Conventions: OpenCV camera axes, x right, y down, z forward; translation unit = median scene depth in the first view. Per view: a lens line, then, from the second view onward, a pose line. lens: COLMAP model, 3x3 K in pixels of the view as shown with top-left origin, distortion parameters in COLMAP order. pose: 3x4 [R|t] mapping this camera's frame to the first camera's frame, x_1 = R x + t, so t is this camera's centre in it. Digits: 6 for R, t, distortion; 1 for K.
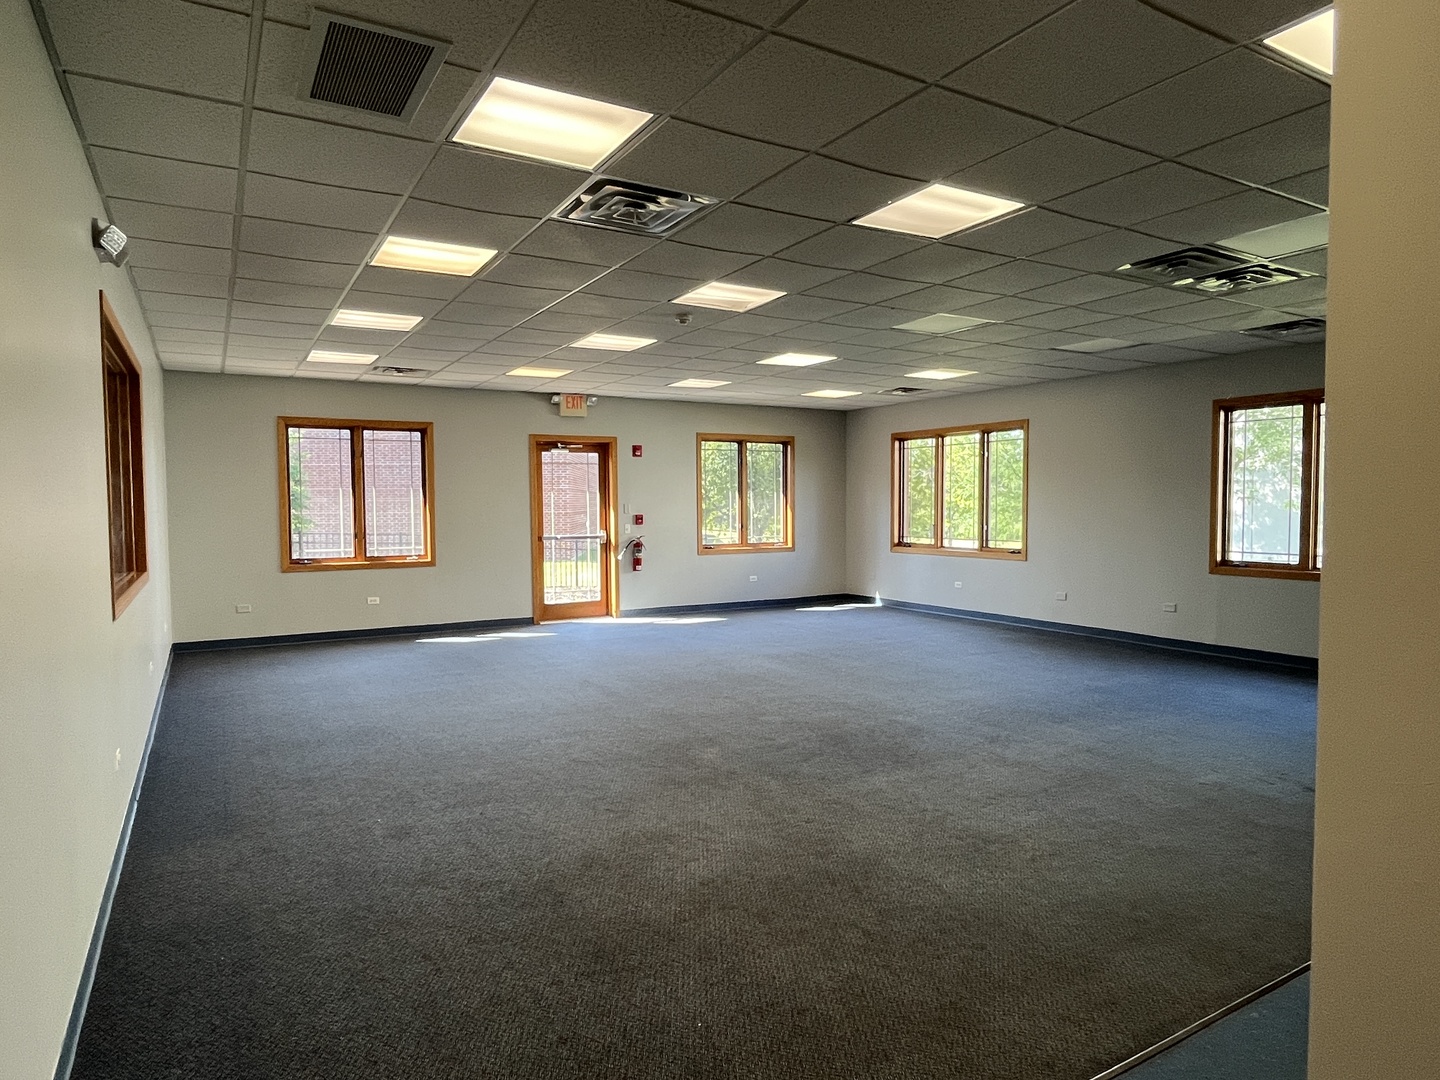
lens RADIAL K [[859.3, 0, 720.0], [0, 859.3, 540.0], [0, 0, 1]] dist [-0.003402, -0.000081]
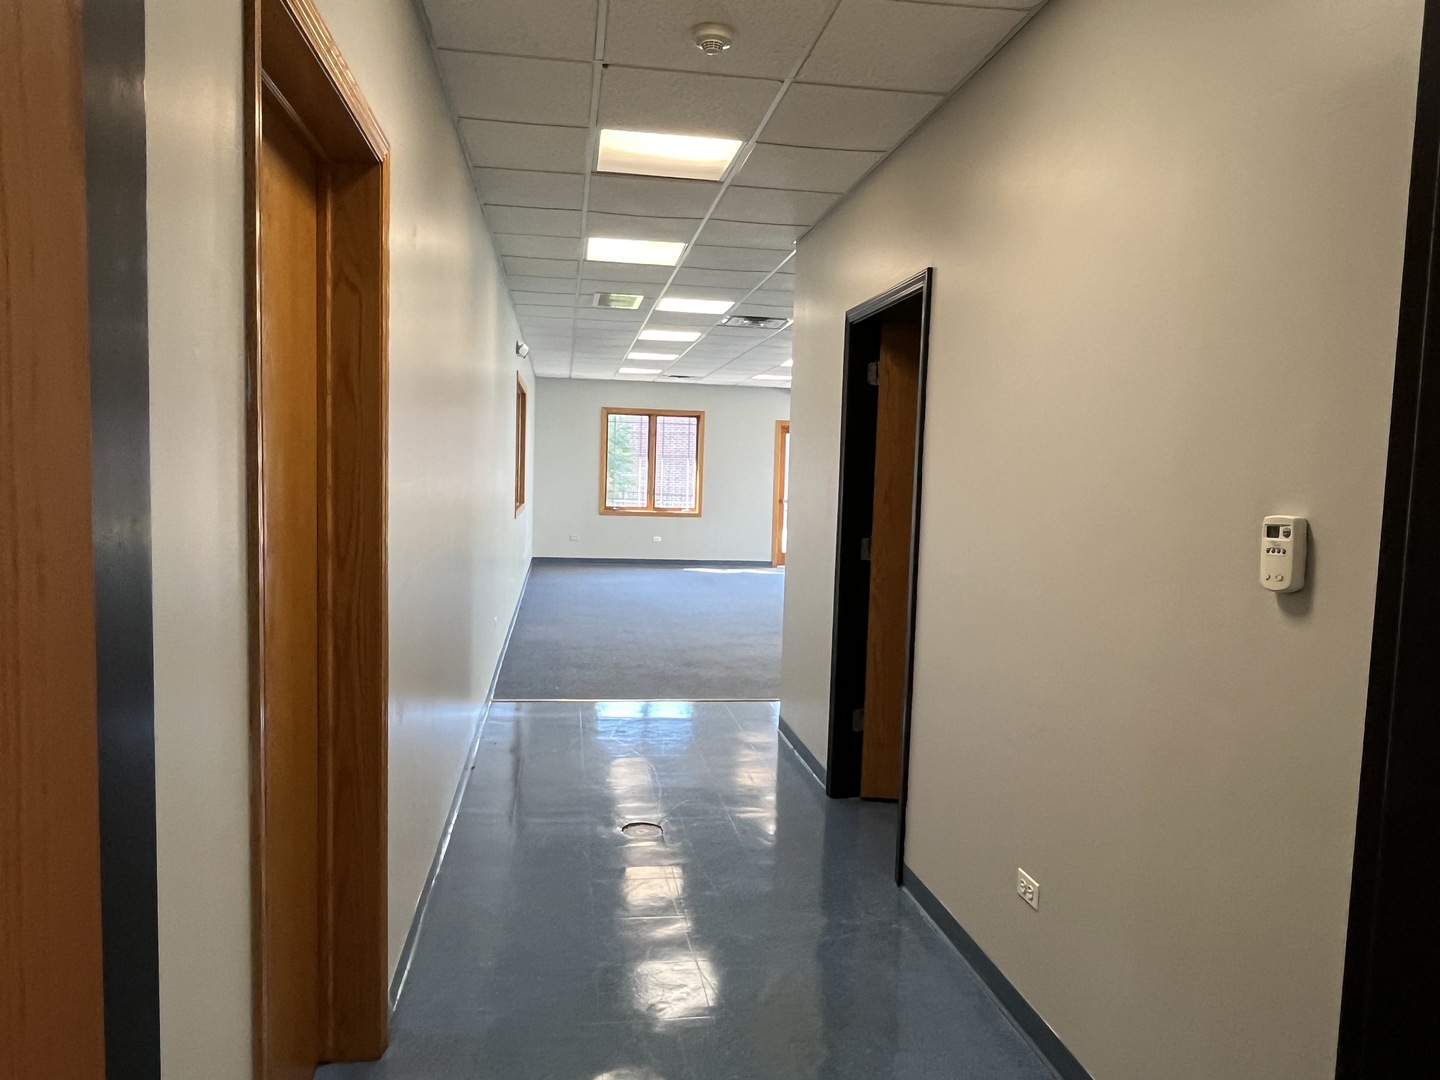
lens RADIAL K [[977.5, 0, 720.0], [0, 977.5, 540.0], [0, 0, 1]] dist [-0.001852, -0.000085]
pose [[0.929030, 0.060572, -0.365013, 0.274446], [-0.053441, 0.998132, 0.029619, 0.019850], [0.366125, -0.008011, 0.930531, -0.446135]]
